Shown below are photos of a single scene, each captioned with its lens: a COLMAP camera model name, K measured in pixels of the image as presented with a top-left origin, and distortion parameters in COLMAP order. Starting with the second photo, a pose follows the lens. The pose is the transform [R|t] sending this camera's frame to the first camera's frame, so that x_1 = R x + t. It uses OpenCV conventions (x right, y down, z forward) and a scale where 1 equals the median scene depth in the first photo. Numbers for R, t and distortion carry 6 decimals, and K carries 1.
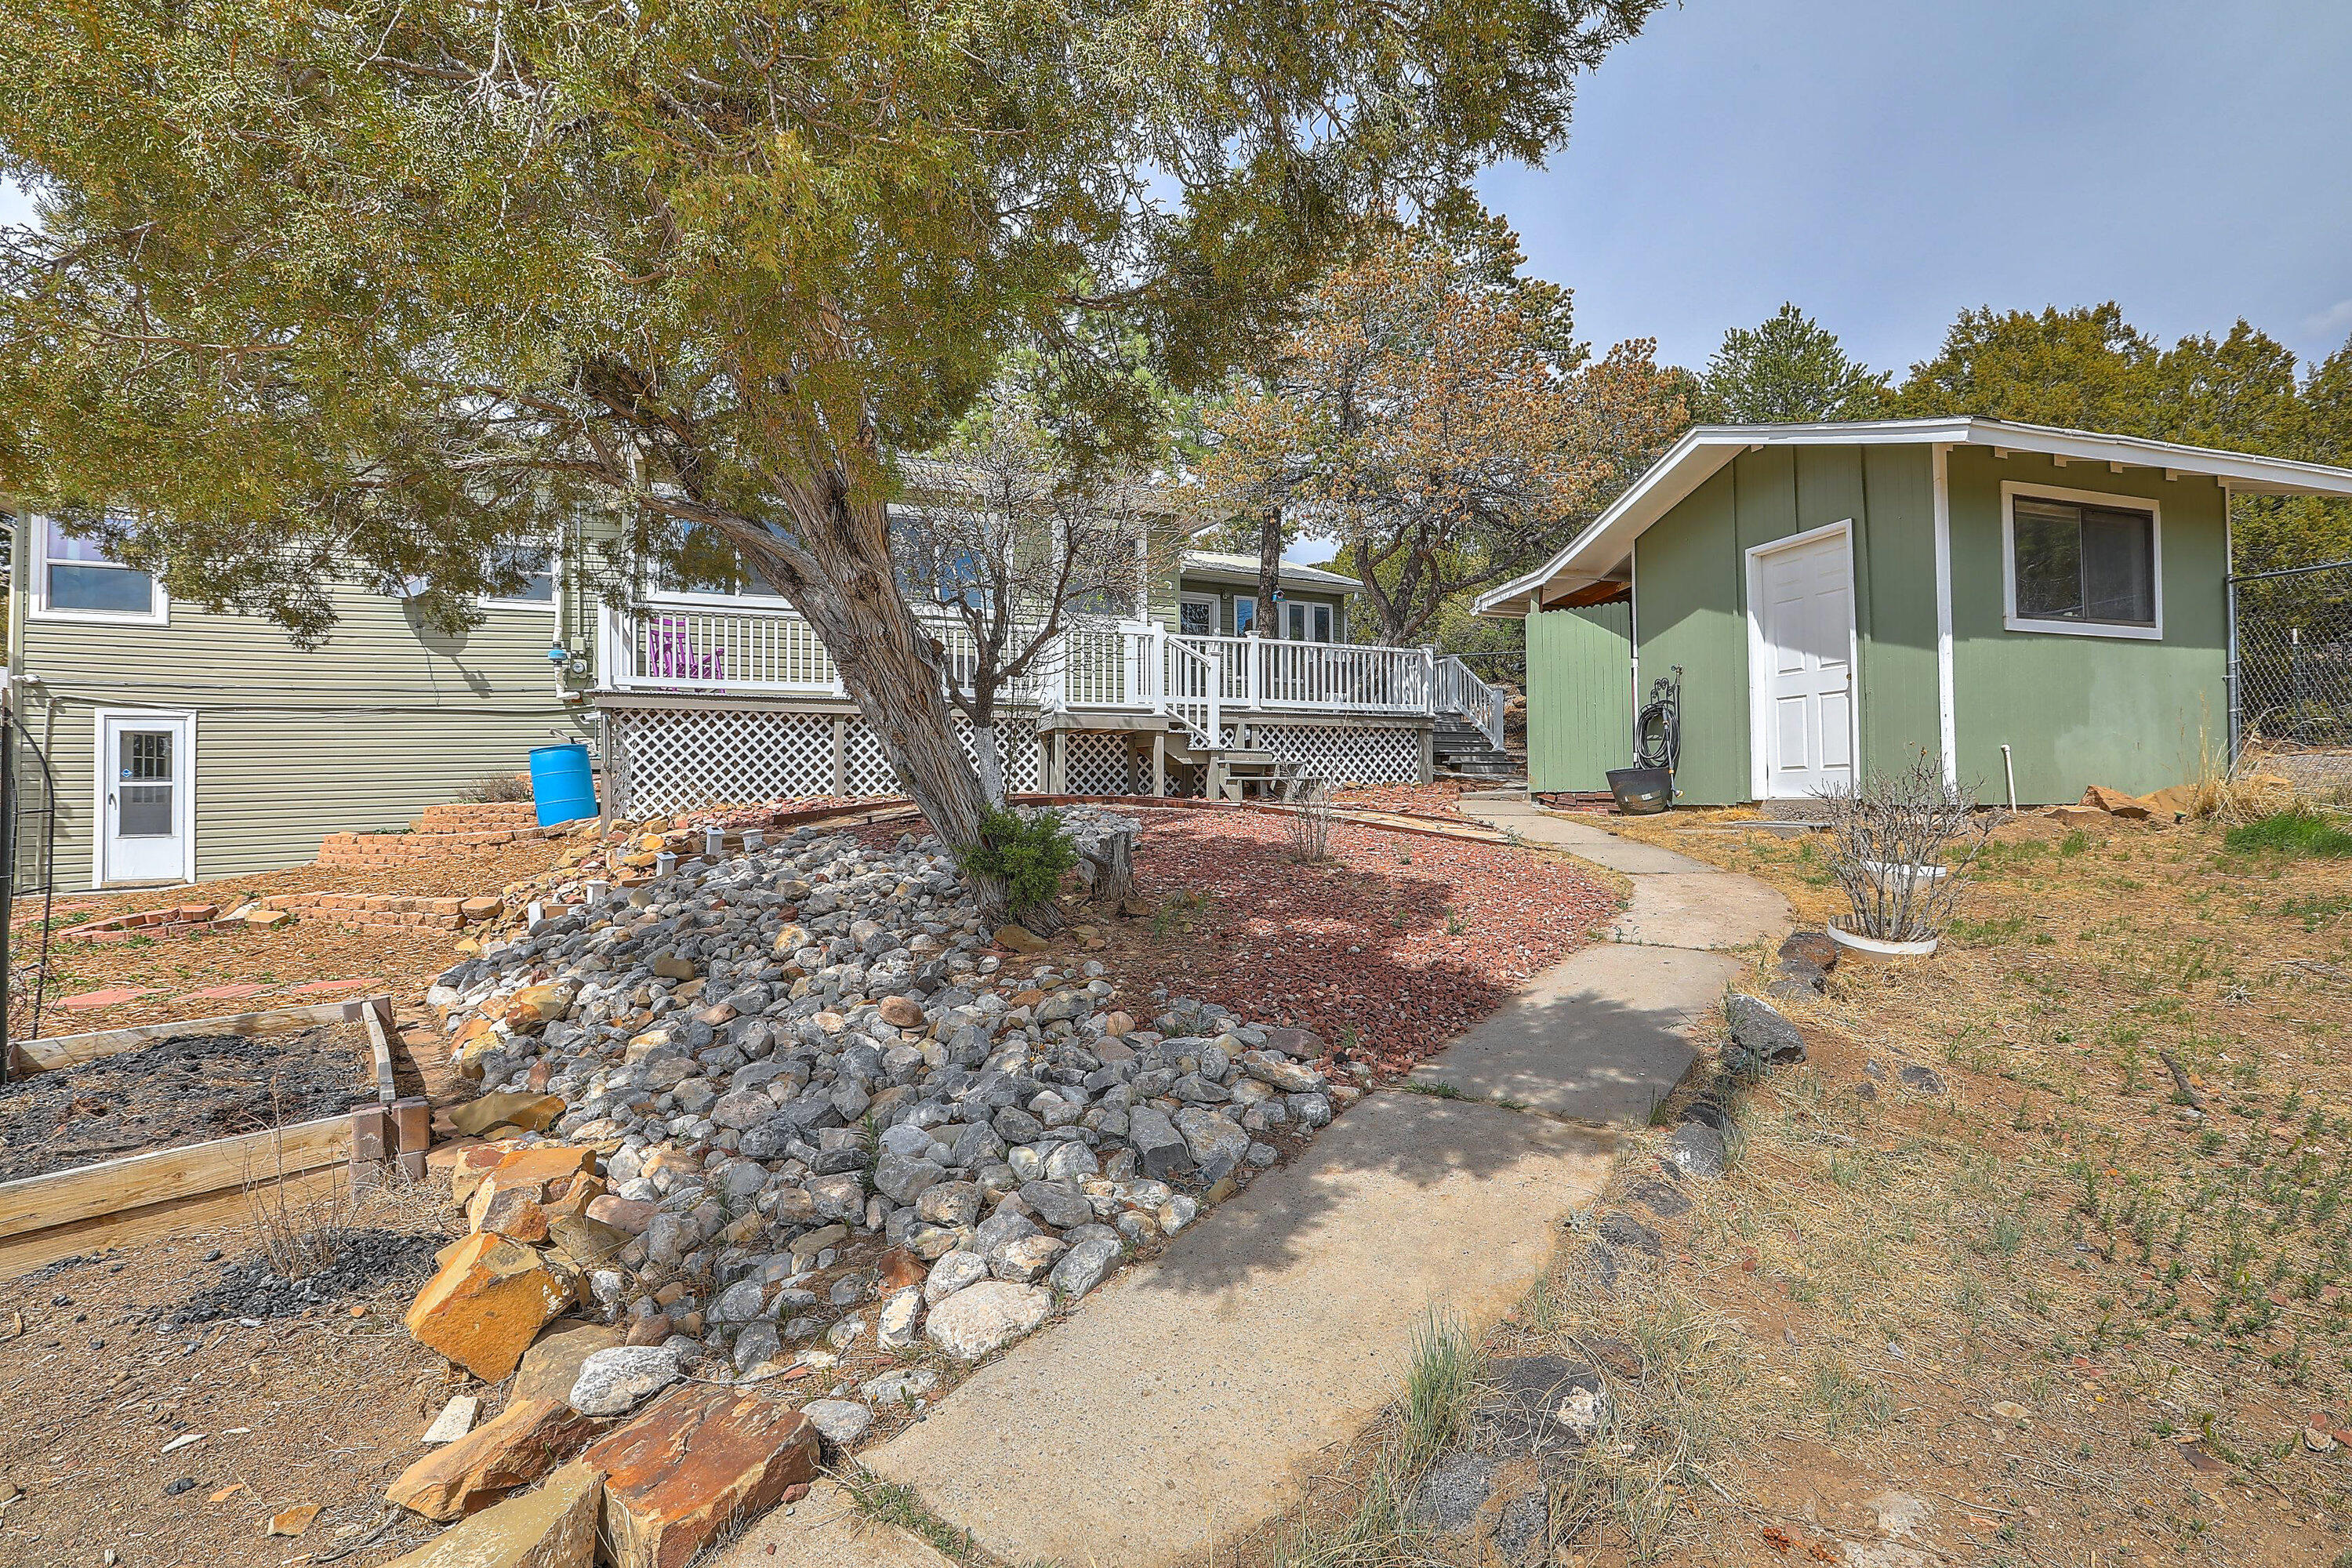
lens RADIAL K [[1101.2, 0, 1194.1], [0, 1101.2, 781.8], [0, 0, 1]] dist [-0.043641, 0.014707]
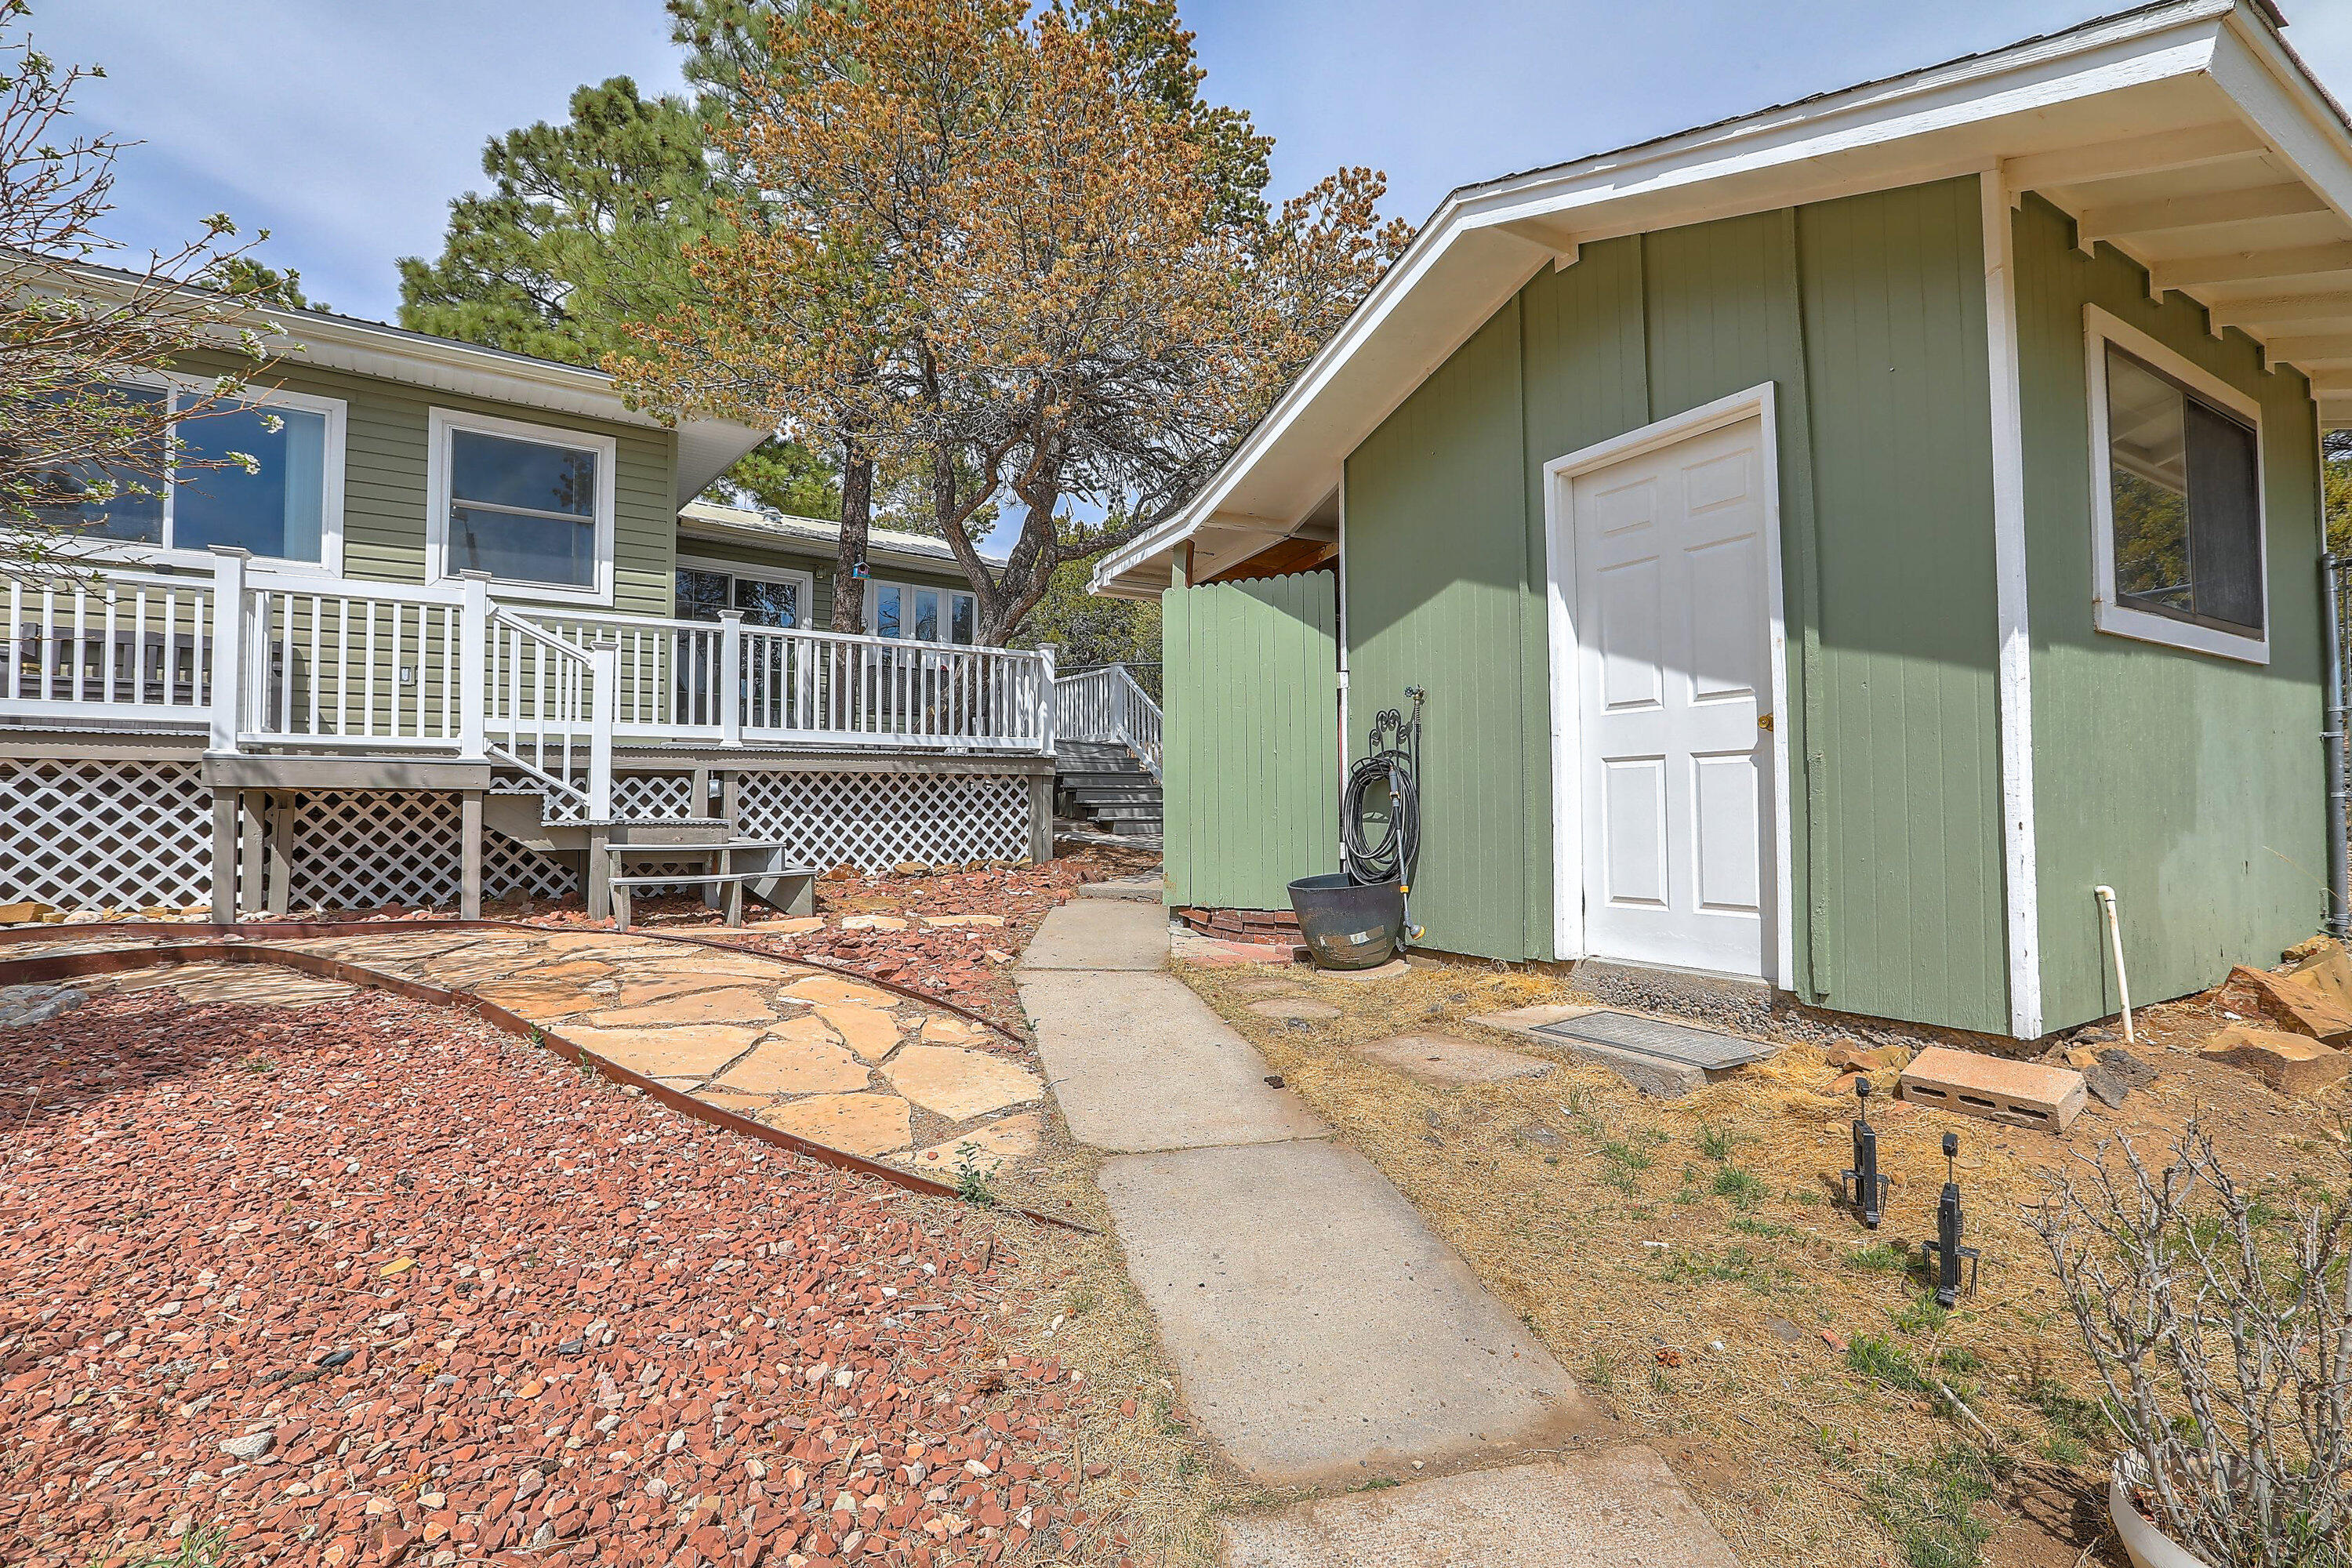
lens RADIAL K [[1062.8, 0, 1189.9], [0, 1062.8, 782.1], [0, 0, 1]] dist [-0.043434, 0.010821]
pose [[0.977026, 0.006078, 0.213032, 0.197943], [-0.005147, 0.999975, -0.004927, -0.050354], [-0.213057, 0.003718, 0.977033, 0.456028]]
